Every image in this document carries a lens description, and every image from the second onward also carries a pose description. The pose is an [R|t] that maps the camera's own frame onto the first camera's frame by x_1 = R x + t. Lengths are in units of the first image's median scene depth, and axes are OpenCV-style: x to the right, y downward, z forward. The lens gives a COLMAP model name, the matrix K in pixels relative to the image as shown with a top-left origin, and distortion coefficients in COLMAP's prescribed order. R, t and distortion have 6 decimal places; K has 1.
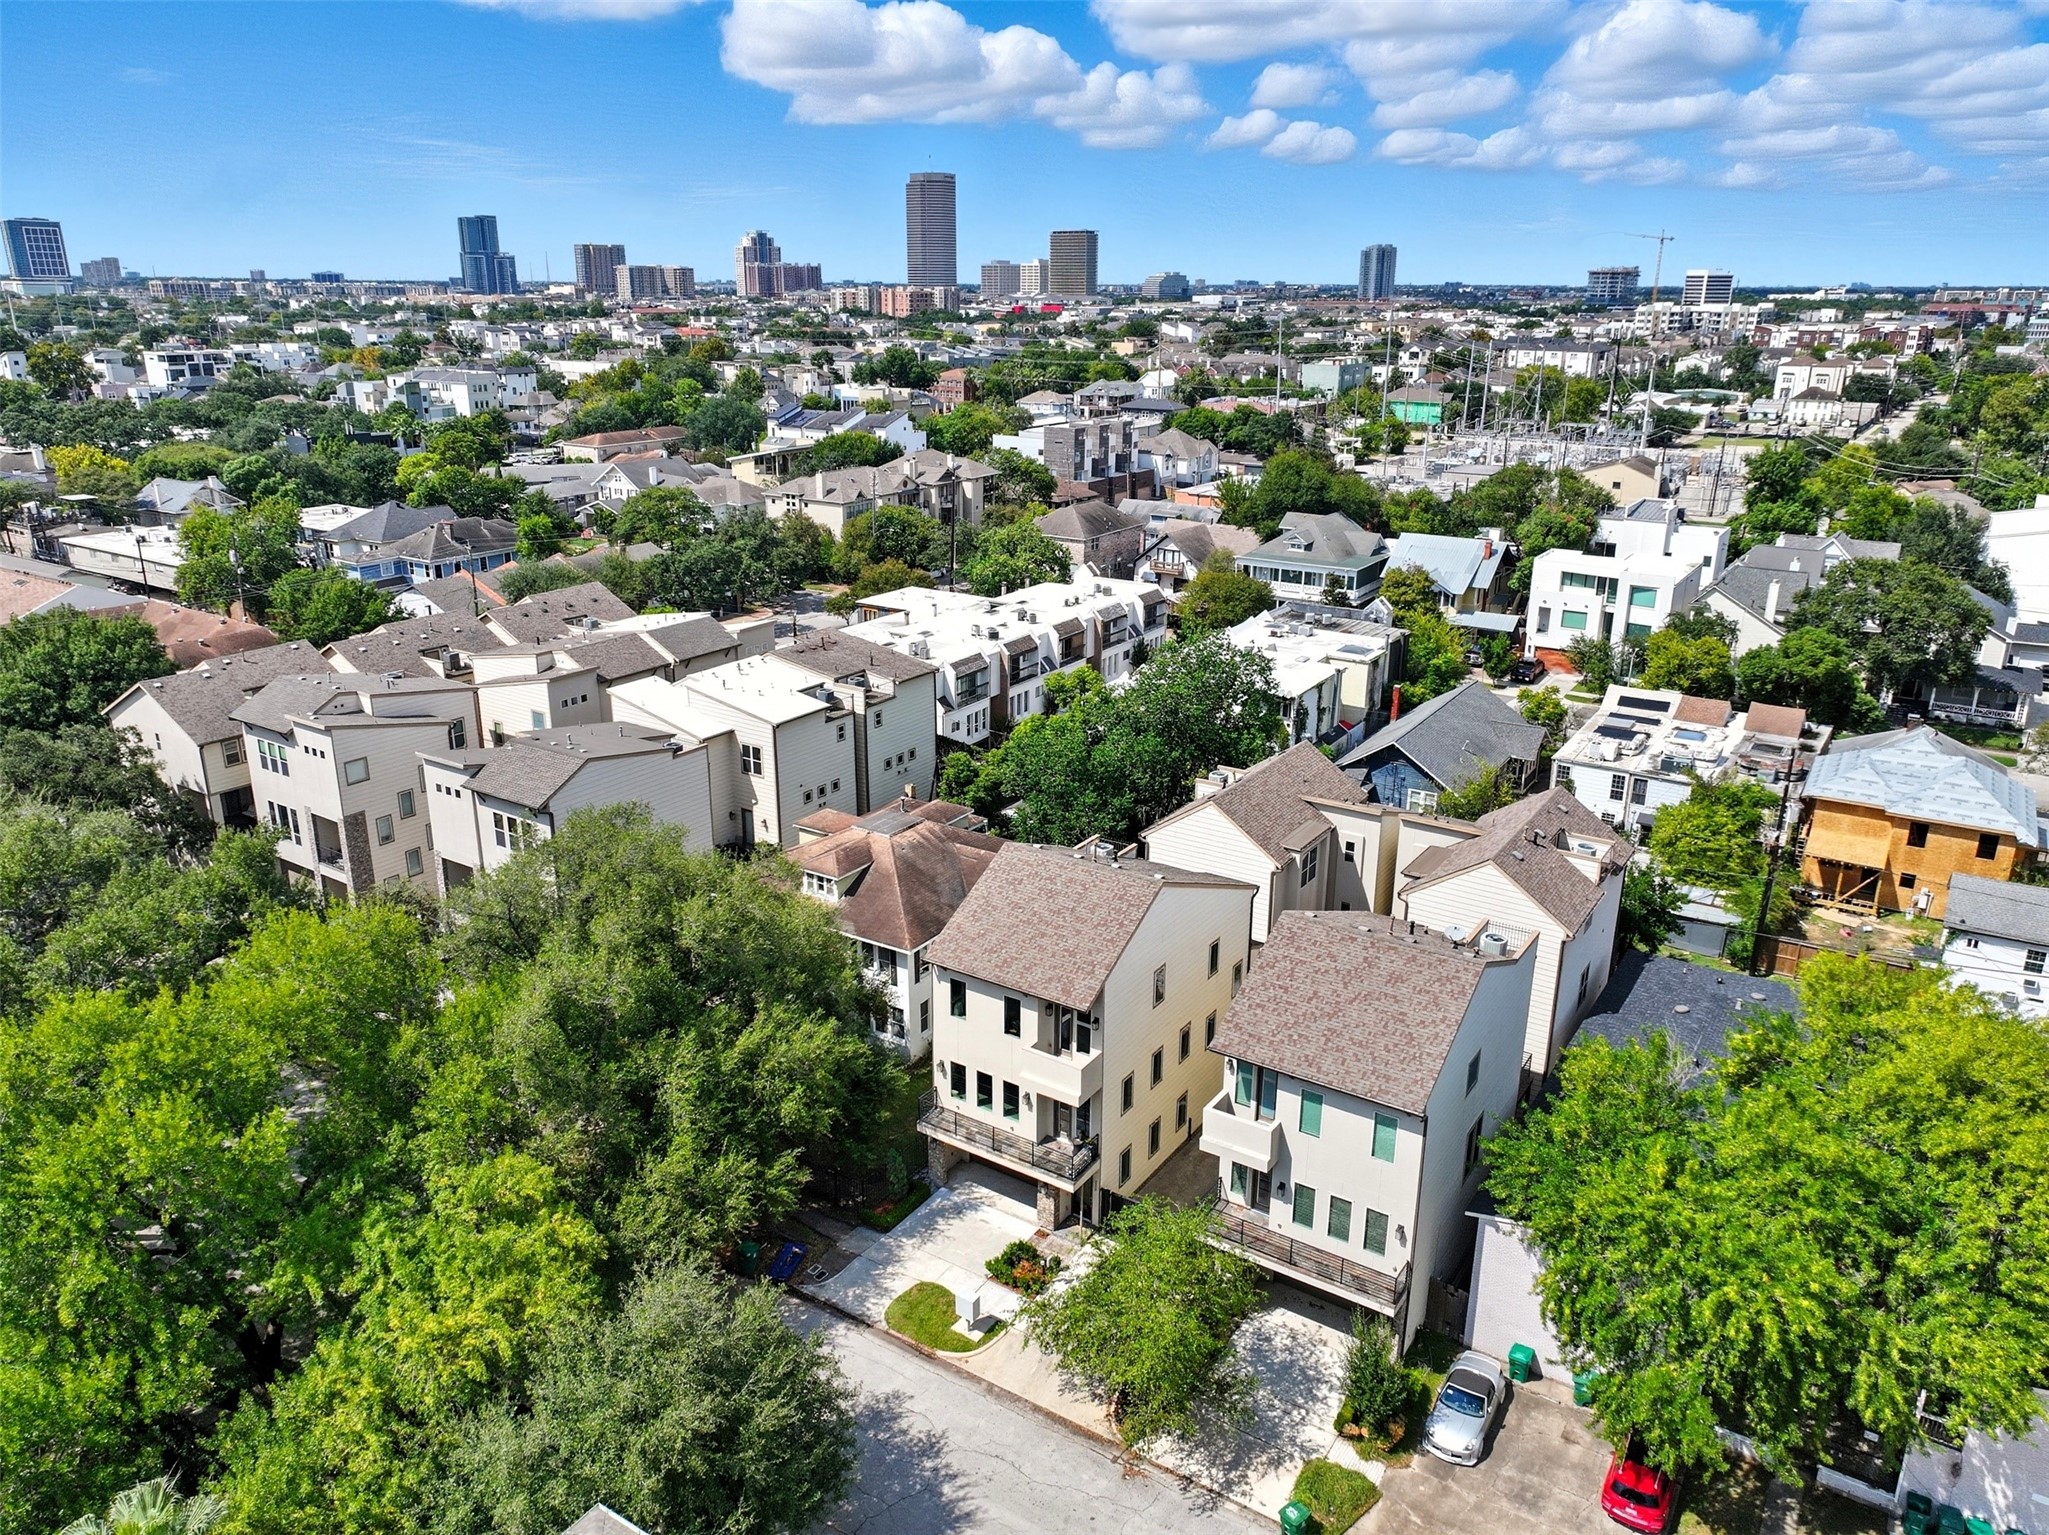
lens RADIAL K [[1430.1, 0, 1027.9], [0, 1430.1, 767.4], [0, 0, 1]] dist [-0.002940, 0.014112]
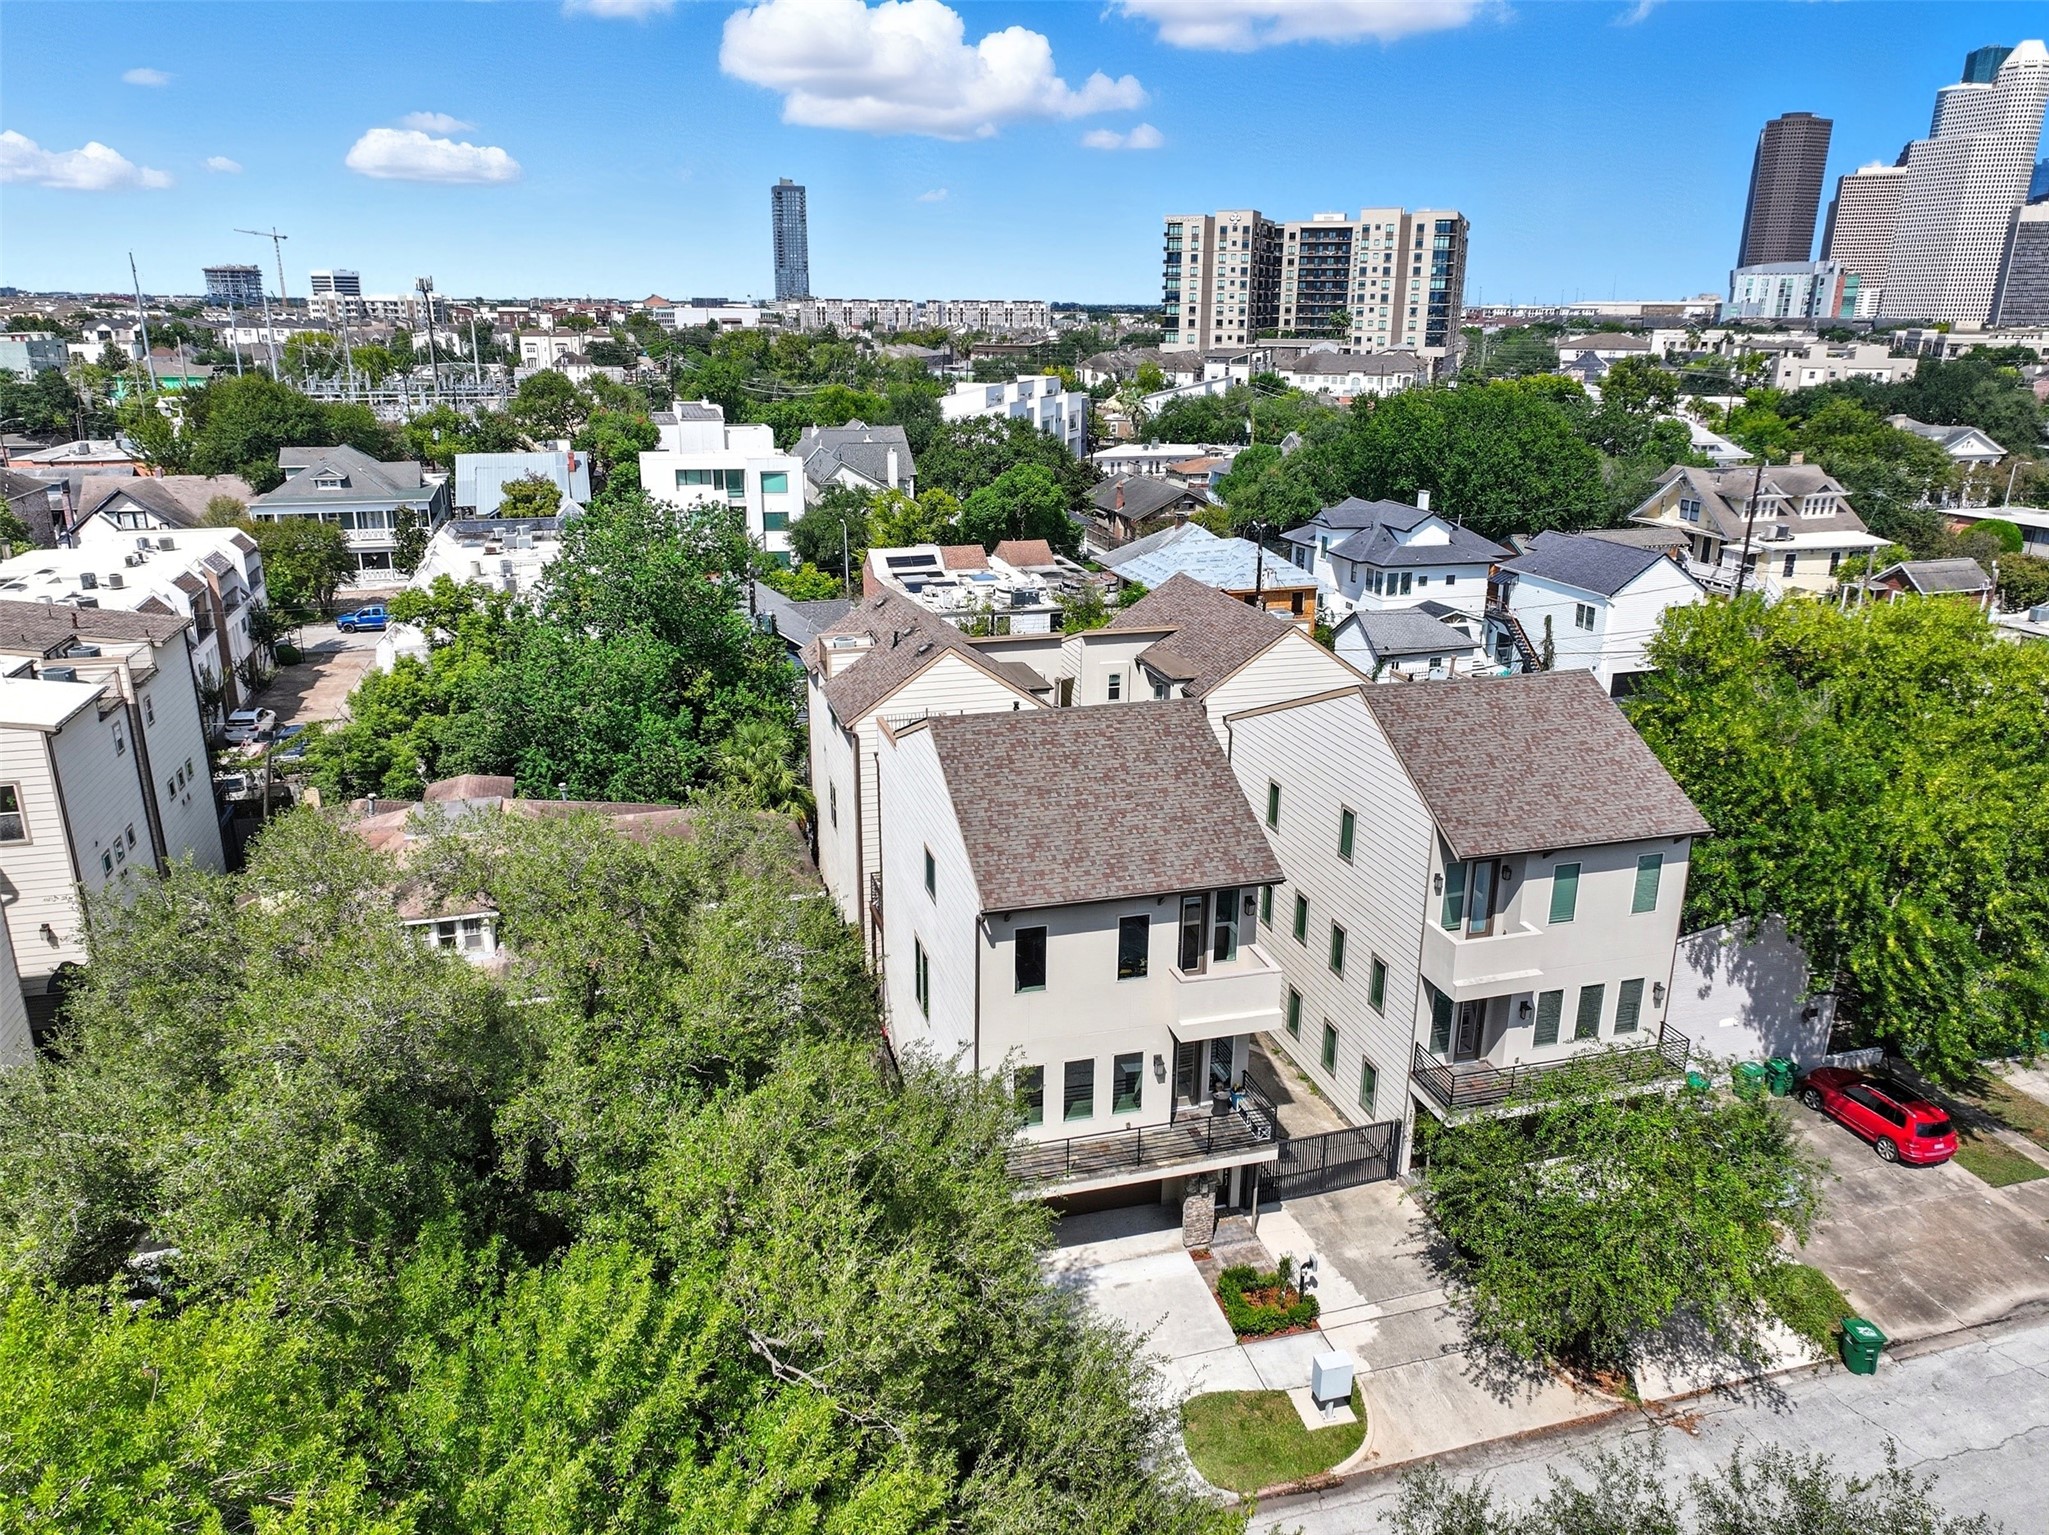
lens RADIAL K [[1430.1, 0, 1022.2], [0, 1430.1, 767.4], [0, 0, 1]] dist [-0.002940, 0.014112]
pose [[0.644781, -0.235178, 0.727289, -0.467355], [0.240675, 0.965559, 0.098855, 0.023146], [-0.725488, 0.111300, 0.679175, 0.580124]]
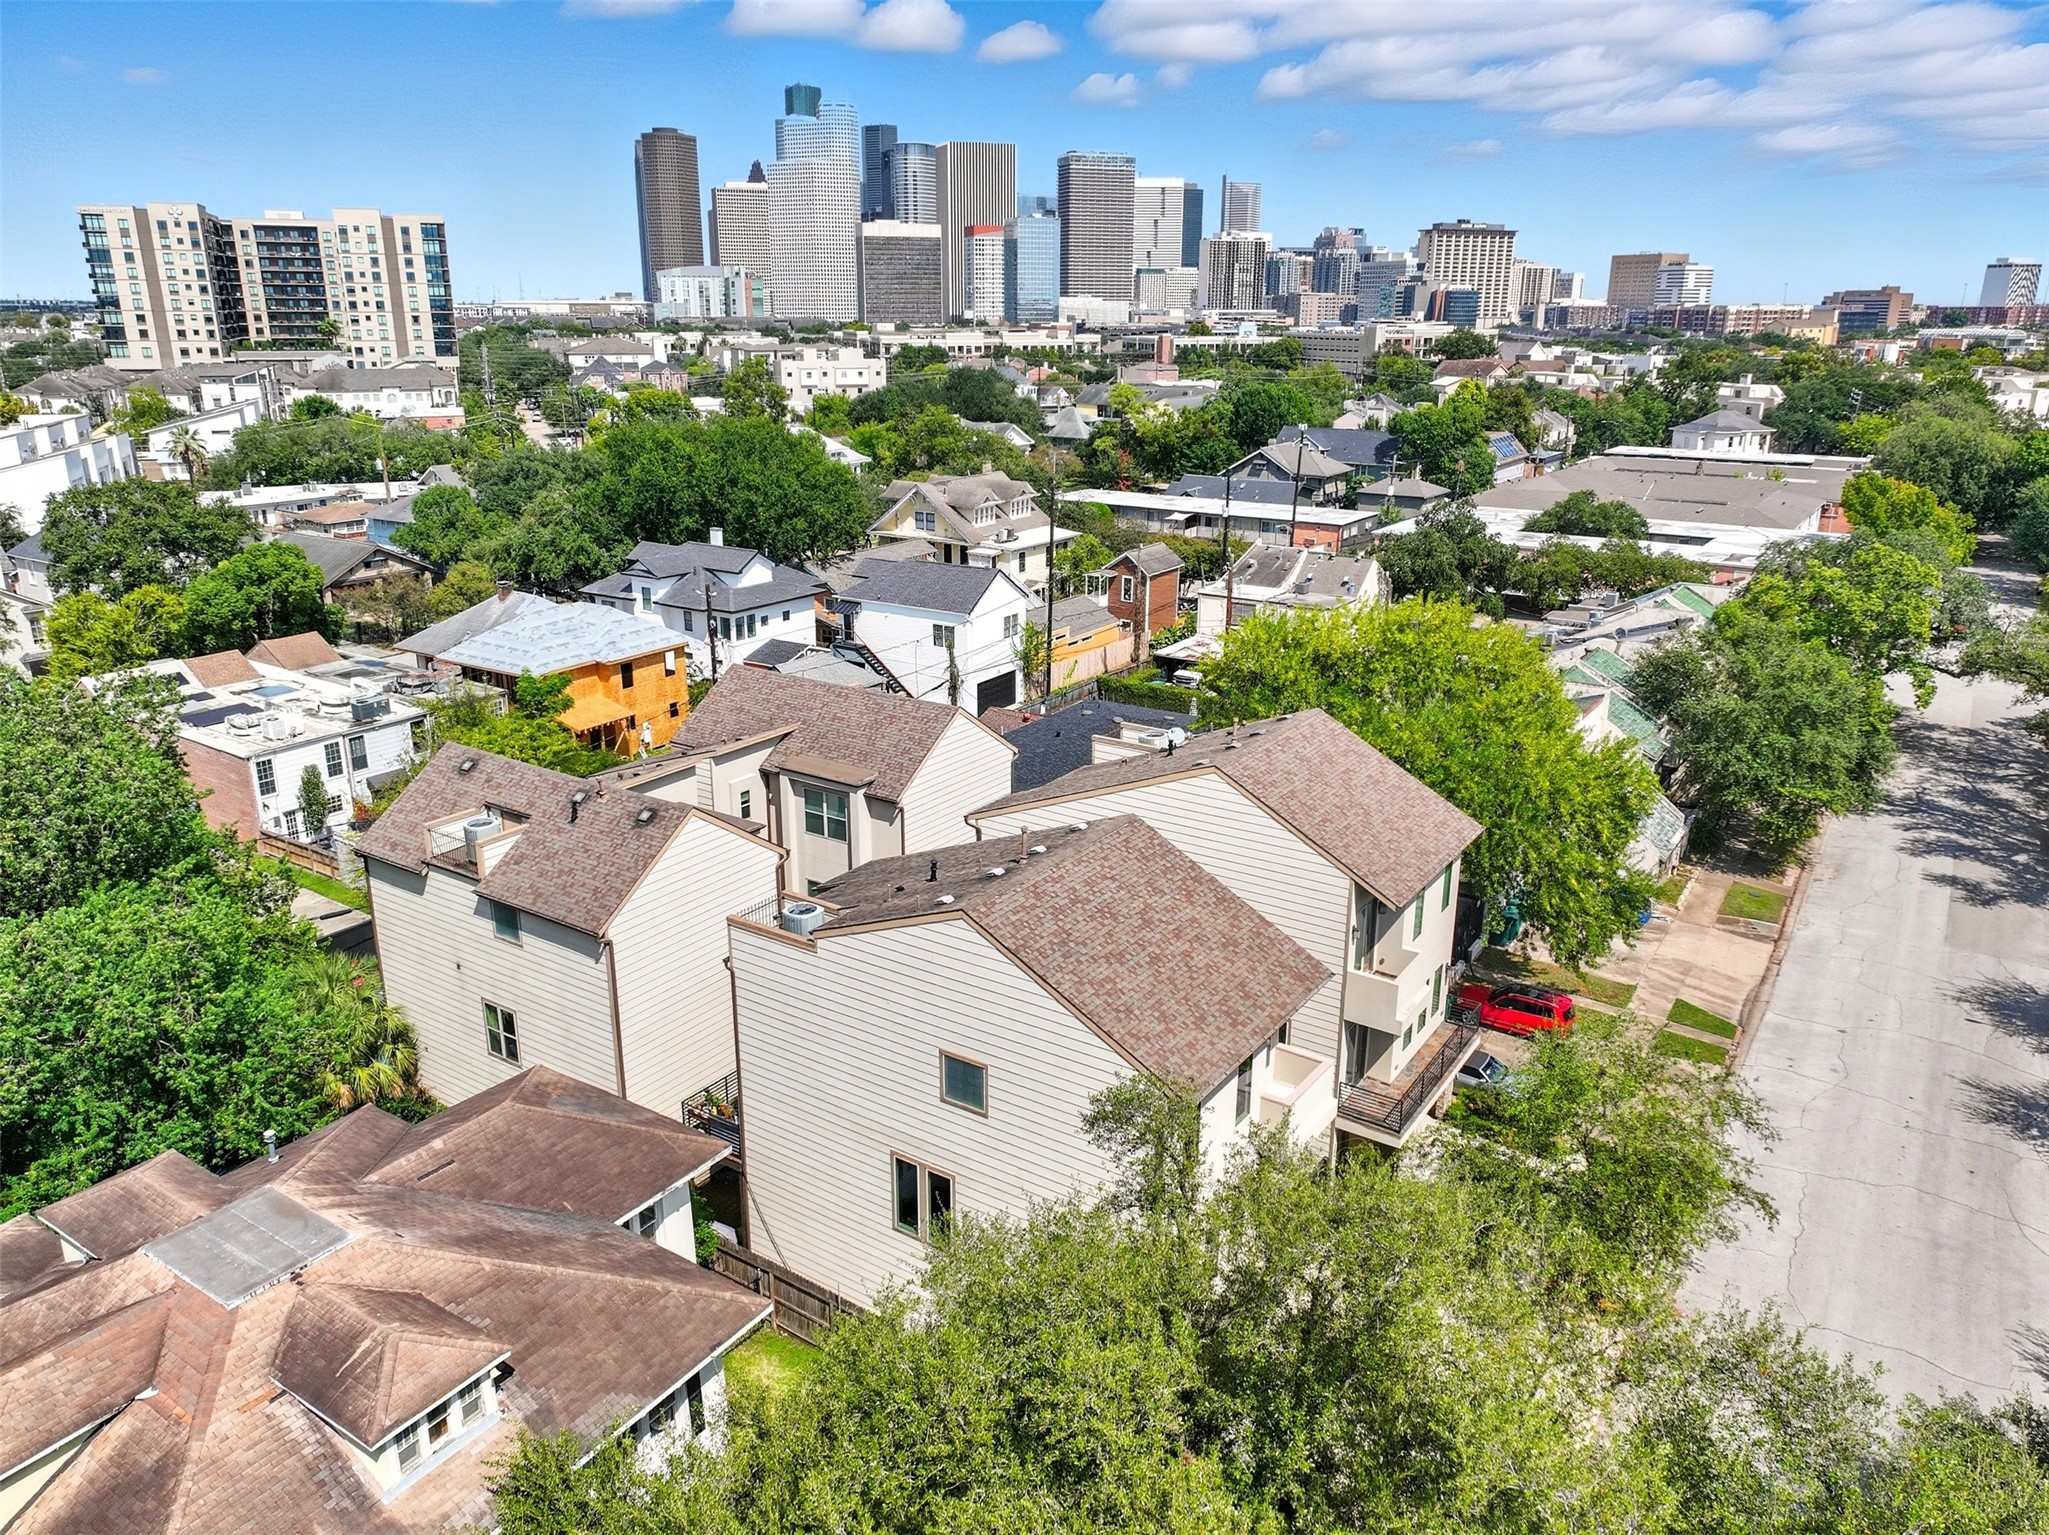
lens RADIAL K [[1430.1, 0, 1023.4], [0, 1430.1, 768.6], [0, 0, 1]] dist [-0.002940, 0.014112]
pose [[0.004216, -0.310894, 0.950435, -0.531051], [0.315964, 0.902167, 0.293704, -0.160891], [-0.948762, 0.299065, 0.102035, 0.979210]]
